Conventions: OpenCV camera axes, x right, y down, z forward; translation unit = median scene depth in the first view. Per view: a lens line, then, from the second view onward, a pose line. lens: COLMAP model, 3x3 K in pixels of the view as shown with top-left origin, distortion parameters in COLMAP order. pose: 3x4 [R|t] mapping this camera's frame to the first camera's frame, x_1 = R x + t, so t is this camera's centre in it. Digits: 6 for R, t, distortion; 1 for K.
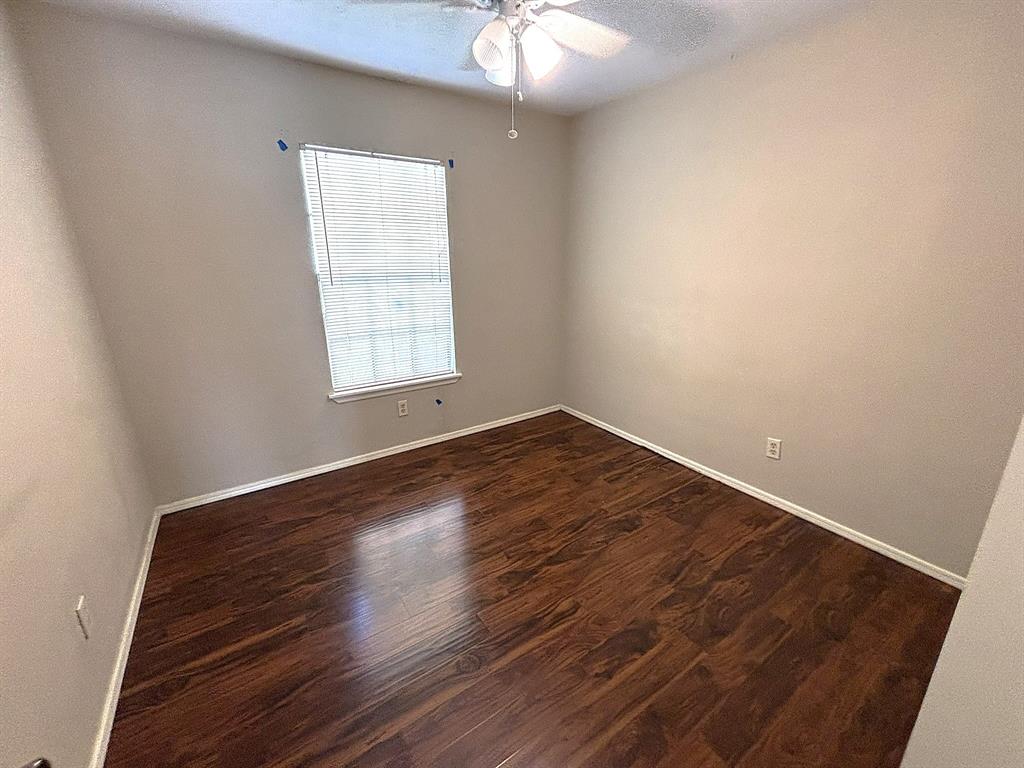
lens RADIAL K [[418.3, 0, 510.5], [0, 418.3, 388.7], [0, 0, 1]] dist [0.002742, -0.001825]
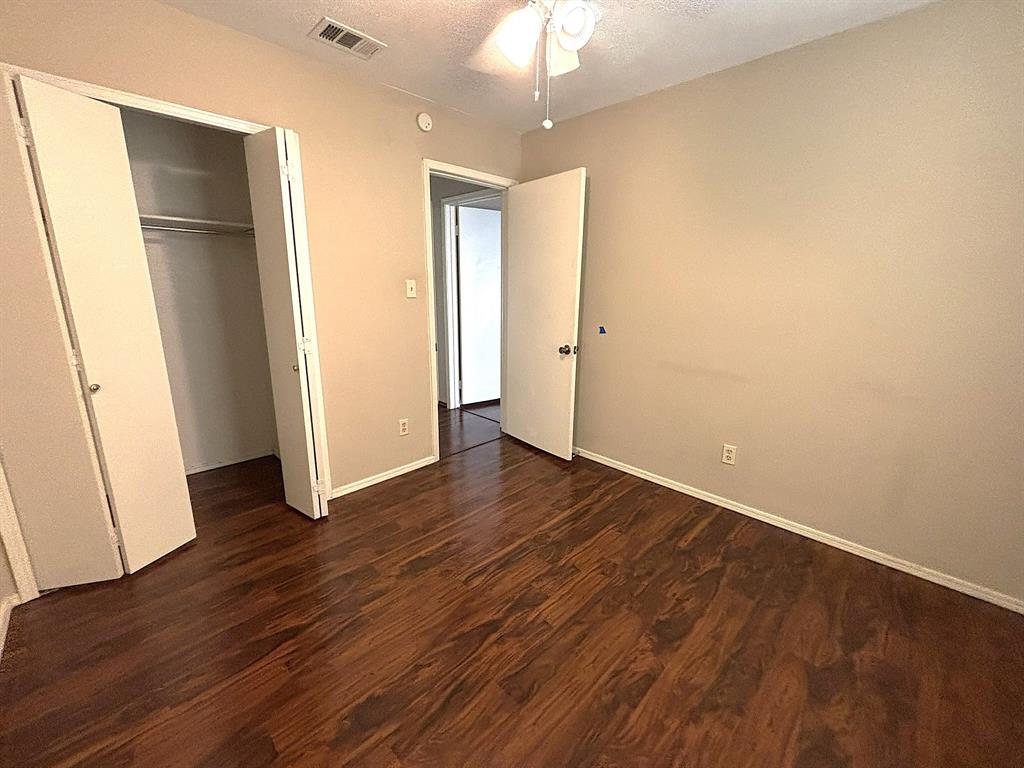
lens RADIAL K [[418.3, 0, 513.6], [0, 418.3, 375.2], [0, 0, 1]] dist [0.002742, -0.001825]
pose [[-0.978567, 0.038876, -0.202223, 0.227766], [-0.067336, 0.867626, 0.492637, -0.467304], [0.194606, 0.495696, -0.846413, 1.618005]]
